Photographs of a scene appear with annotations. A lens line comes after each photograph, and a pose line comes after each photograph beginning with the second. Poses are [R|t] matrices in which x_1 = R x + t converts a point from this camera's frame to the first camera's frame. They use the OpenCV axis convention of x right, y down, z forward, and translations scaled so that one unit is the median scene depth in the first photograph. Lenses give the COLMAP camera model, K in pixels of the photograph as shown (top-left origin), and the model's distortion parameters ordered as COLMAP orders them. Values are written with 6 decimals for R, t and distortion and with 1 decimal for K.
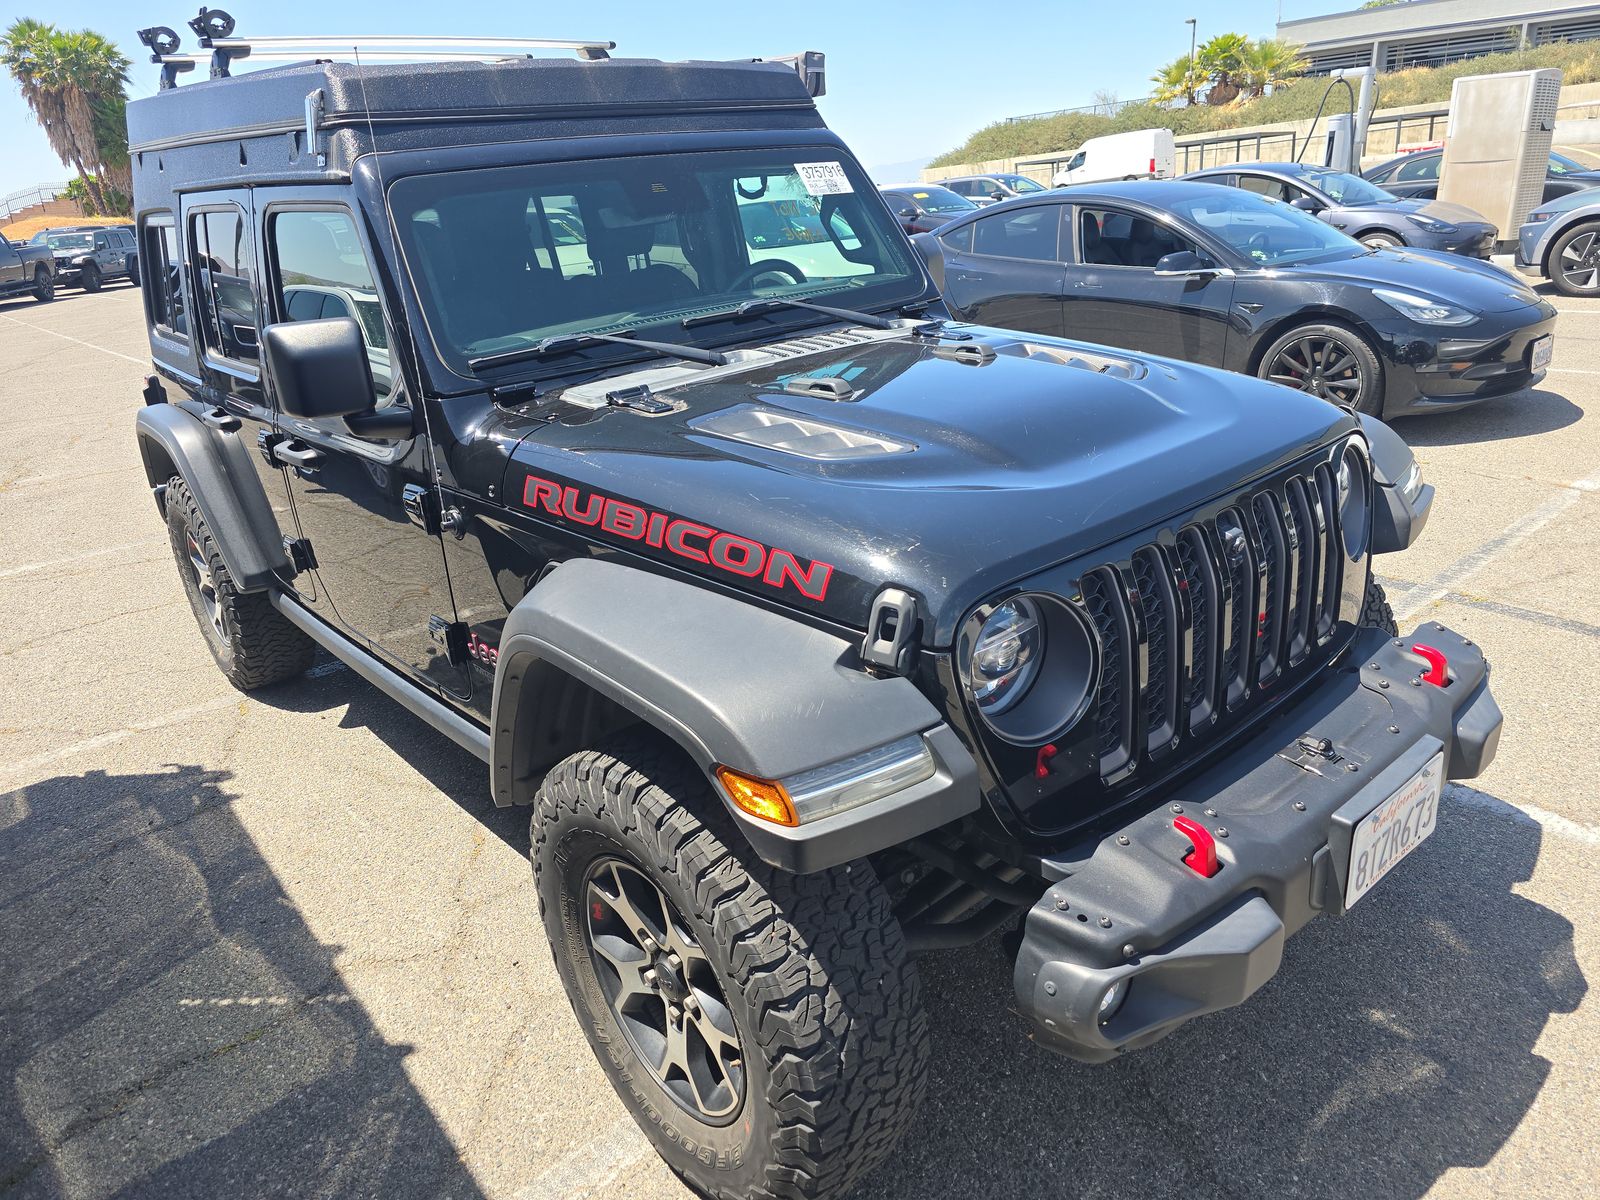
lens RADIAL K [[1098.1, 0, 800.0], [0, 1098.1, 600.0], [0, 0, 1]] dist [0.041652, 0.000697]
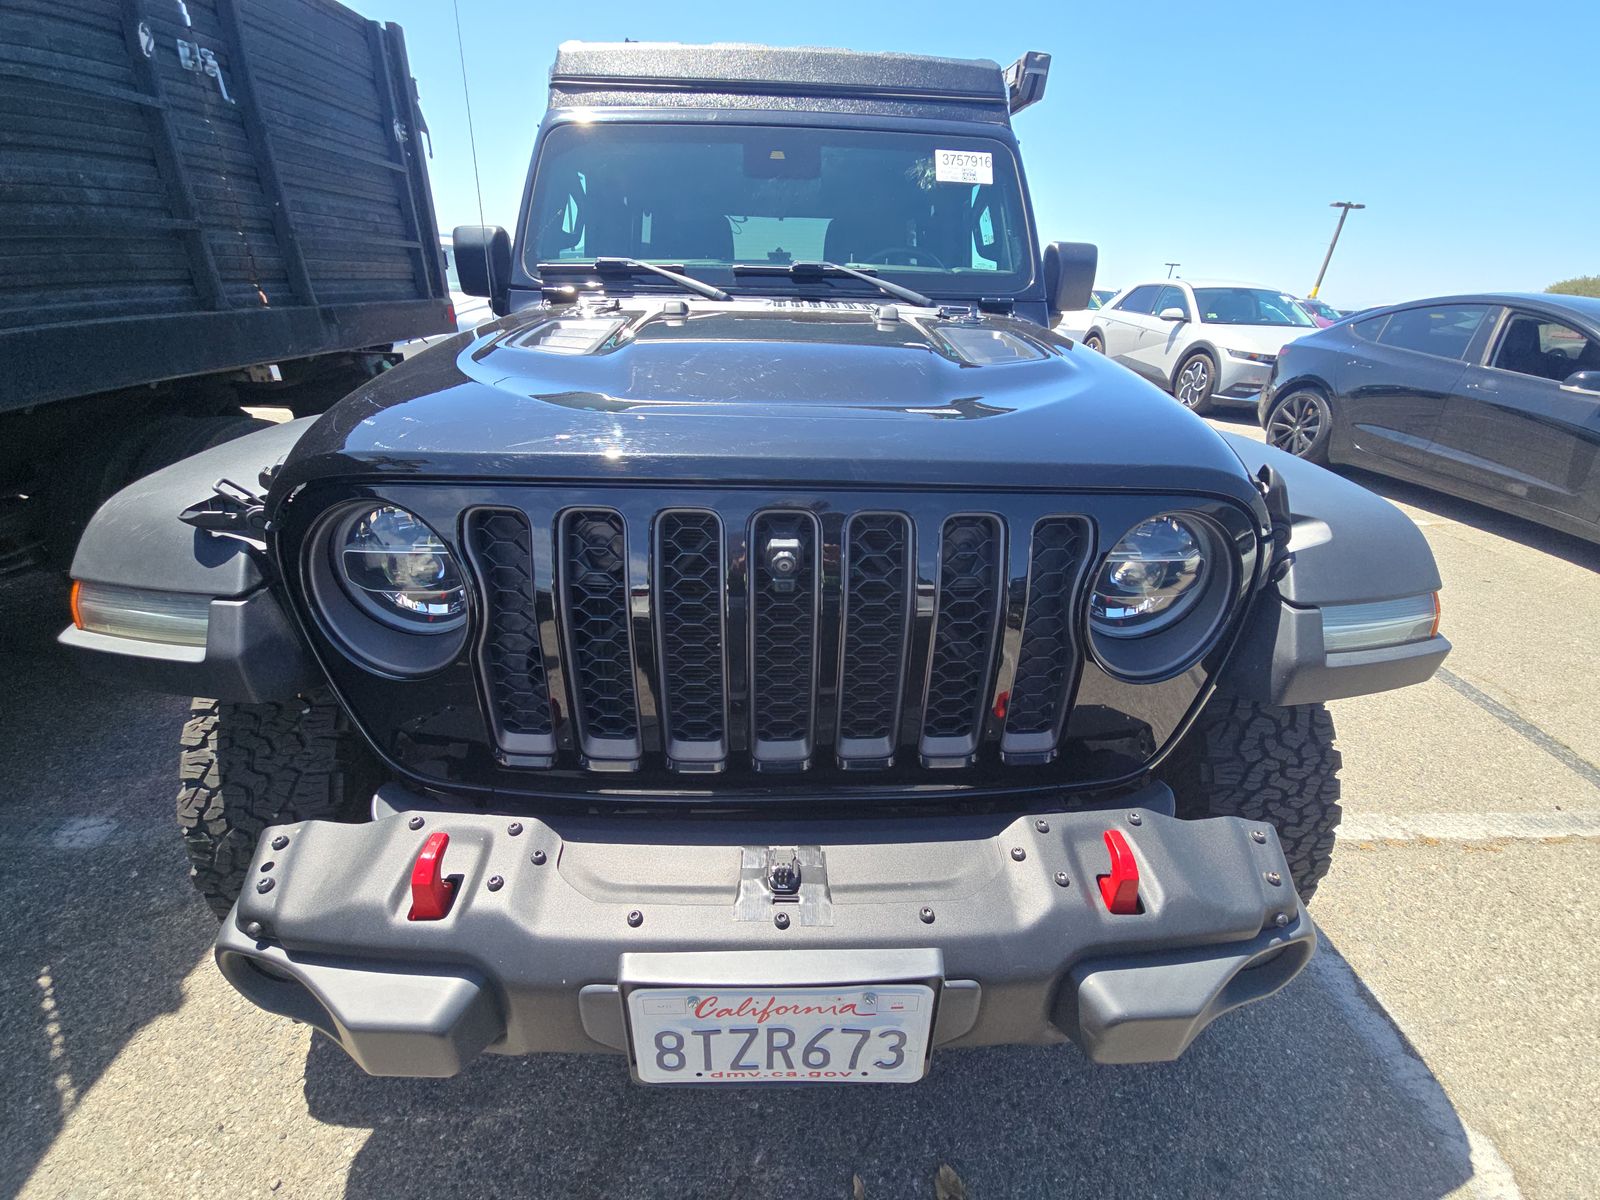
lens RADIAL K [[639.7, 0, 800.0], [0, 639.7, 600.0], [0, 0, 1]] dist [0.002181, 0.000300]
pose [[0.783349, 0.371566, -0.498299, 0.553583], [-0.309285, 0.928378, 0.206052, -0.104698], [0.539172, -0.007294, 0.842164, 0.589673]]
